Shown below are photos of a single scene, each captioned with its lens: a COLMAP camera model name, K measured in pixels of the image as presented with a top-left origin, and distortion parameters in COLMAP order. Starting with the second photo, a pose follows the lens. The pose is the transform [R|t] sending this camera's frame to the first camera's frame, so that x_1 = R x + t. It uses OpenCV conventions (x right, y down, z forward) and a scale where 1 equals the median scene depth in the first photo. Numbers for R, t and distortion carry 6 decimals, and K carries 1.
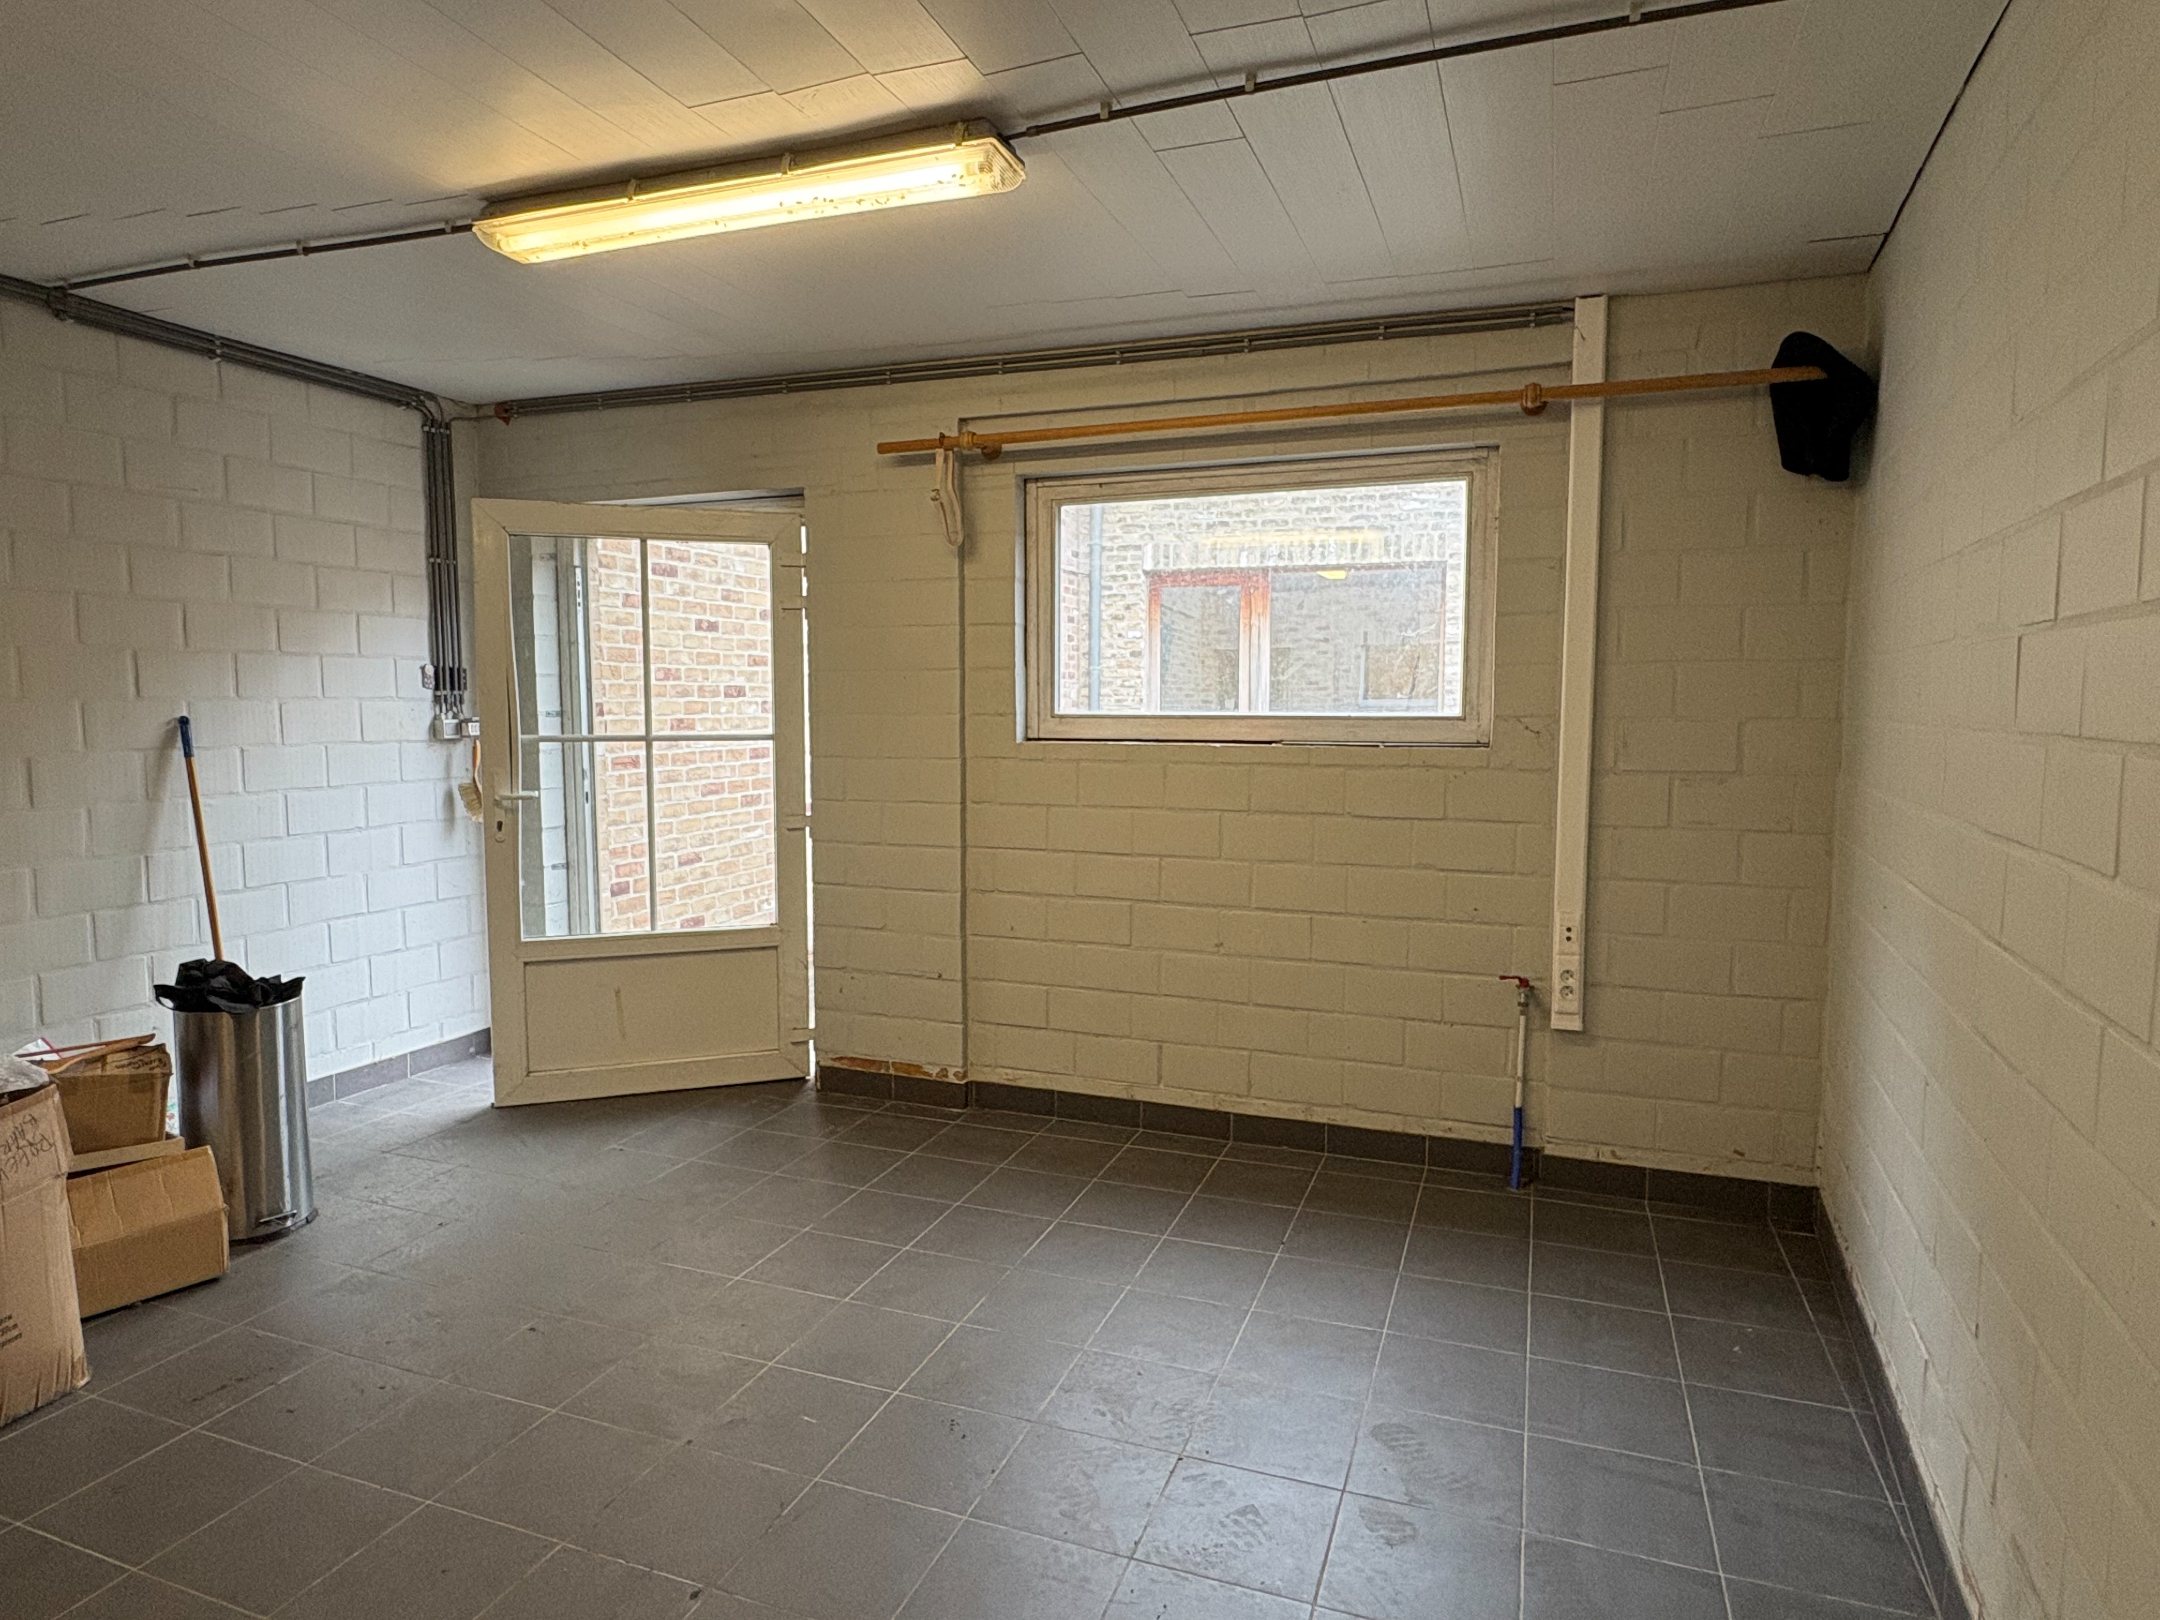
lens RADIAL K [[1242.6, 0, 1074.4], [0, 1242.6, 811.3], [0, 0, 1]] dist [0.000743, 0.001789]
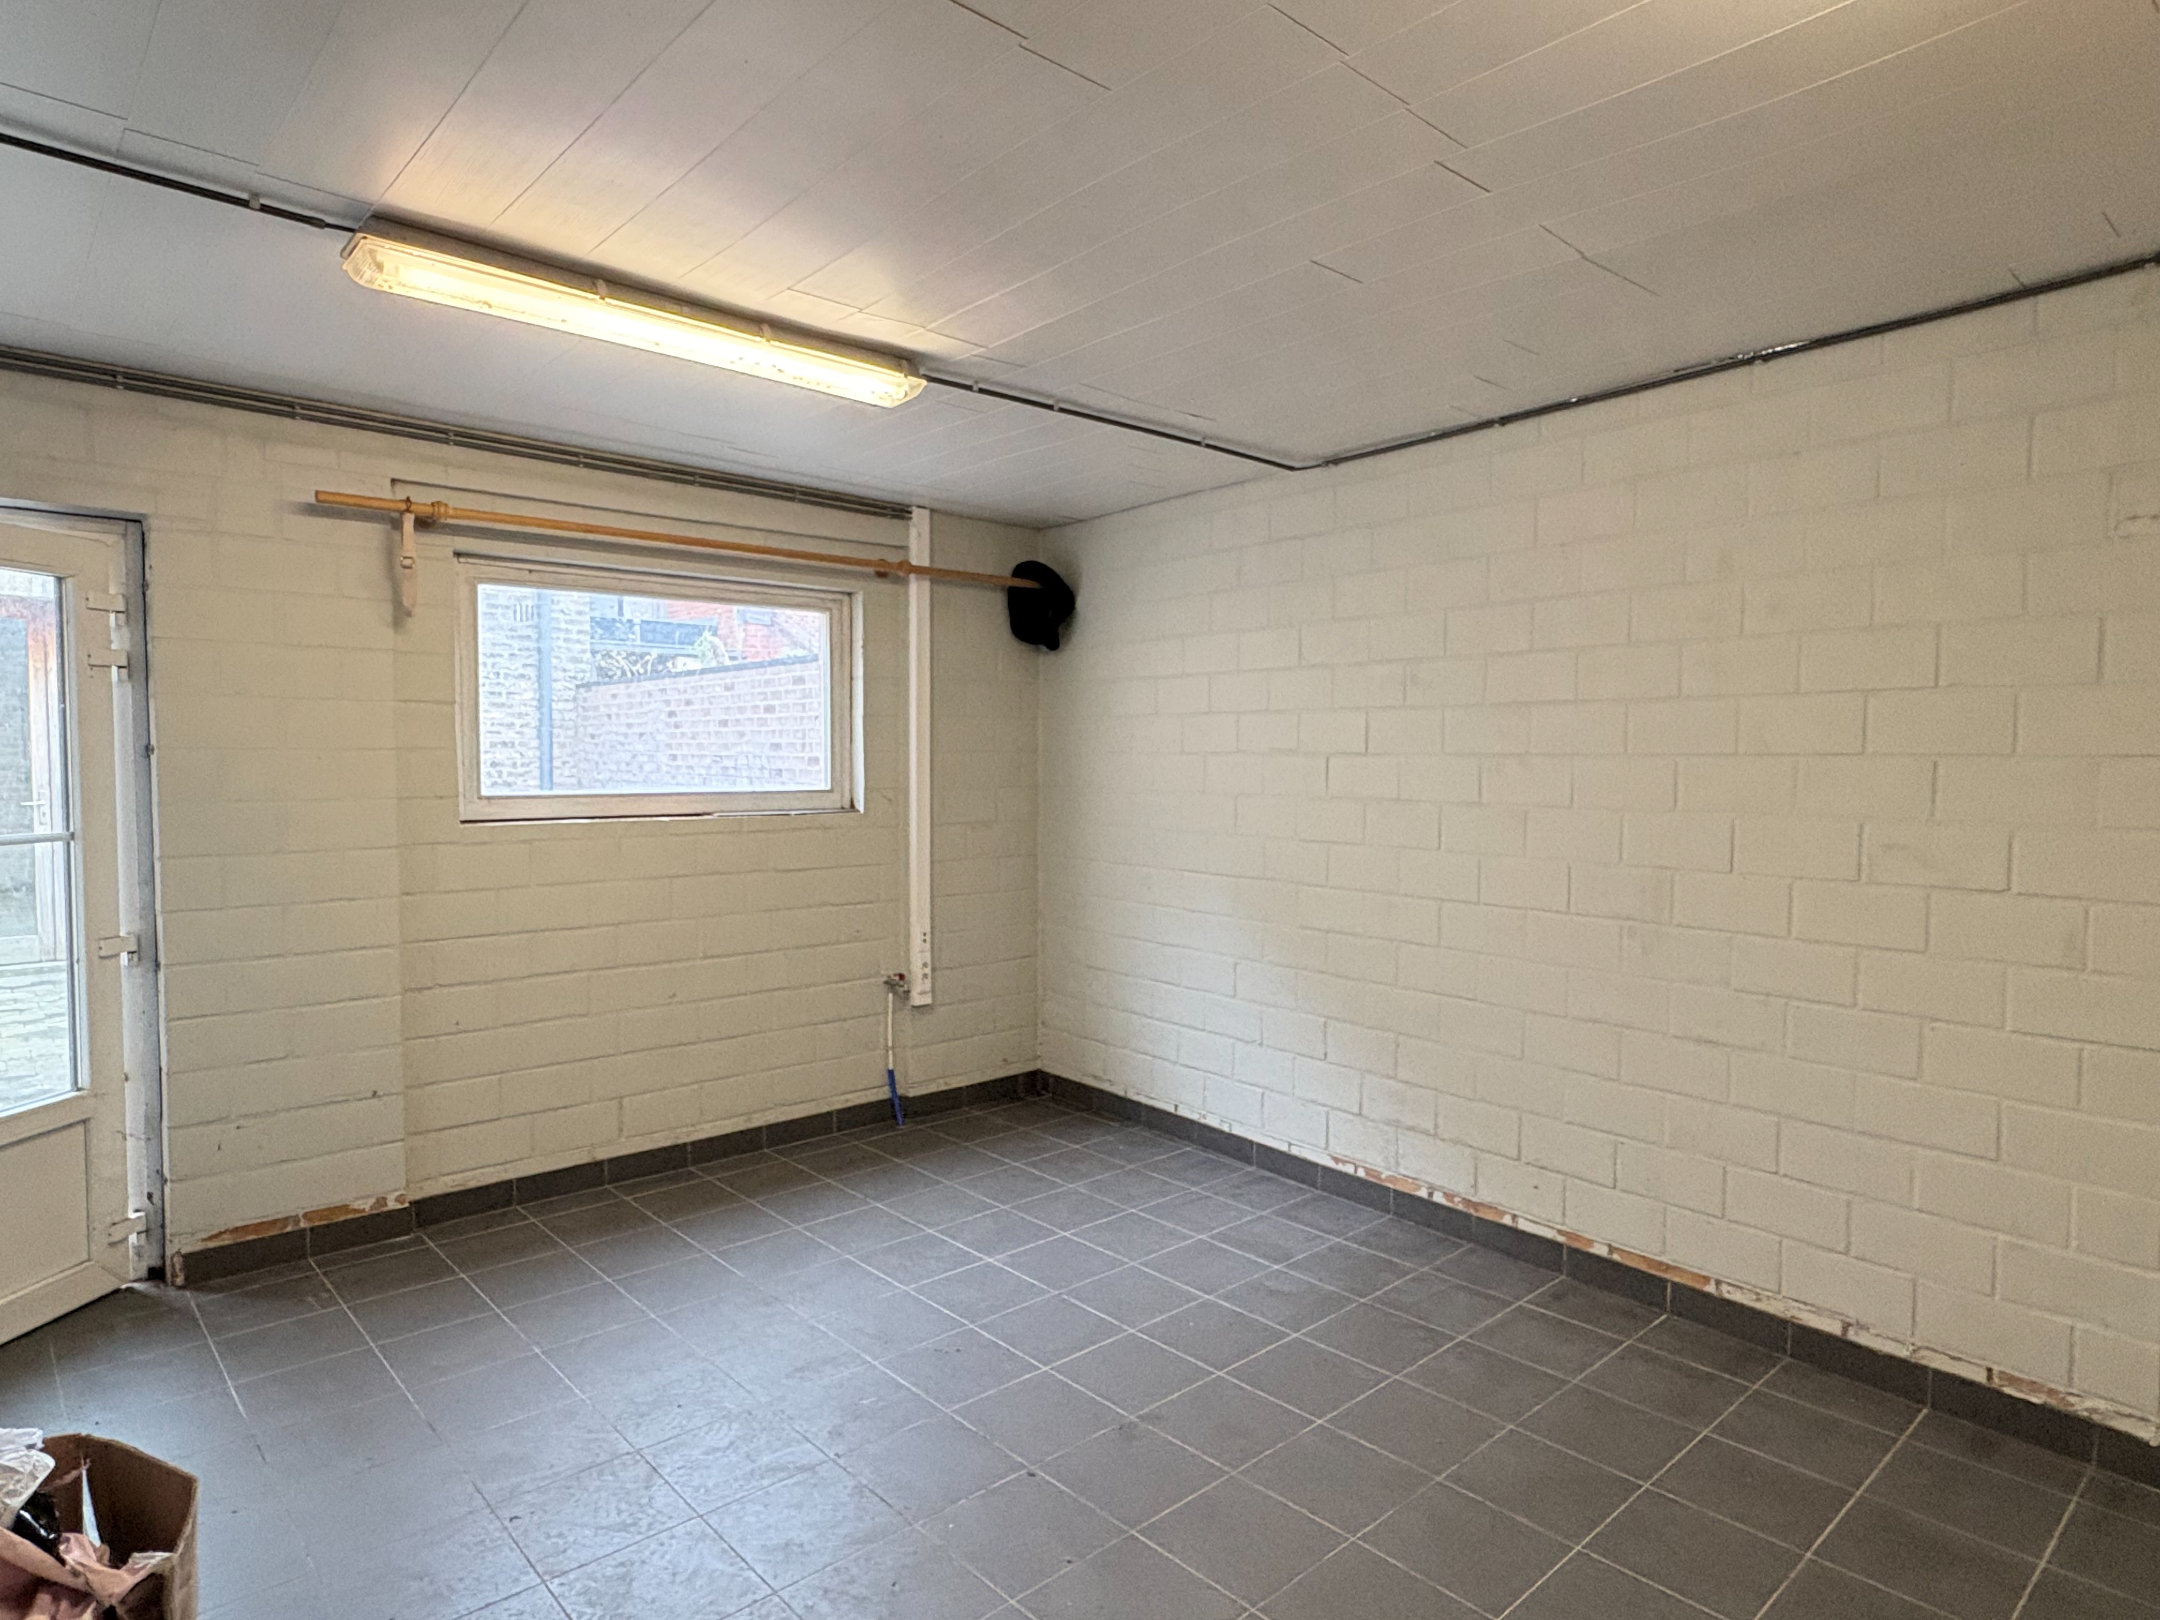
lens RADIAL K [[1242.6, 0, 1061.4], [0, 1242.6, 811.3], [0, 0, 1]] dist [0.000743, 0.001789]
pose [[0.464198, -0.039765, 0.884839, -0.753275], [0.074399, 0.997212, 0.005784, -0.042188], [-0.882601, 0.063146, 0.465862, 0.162325]]
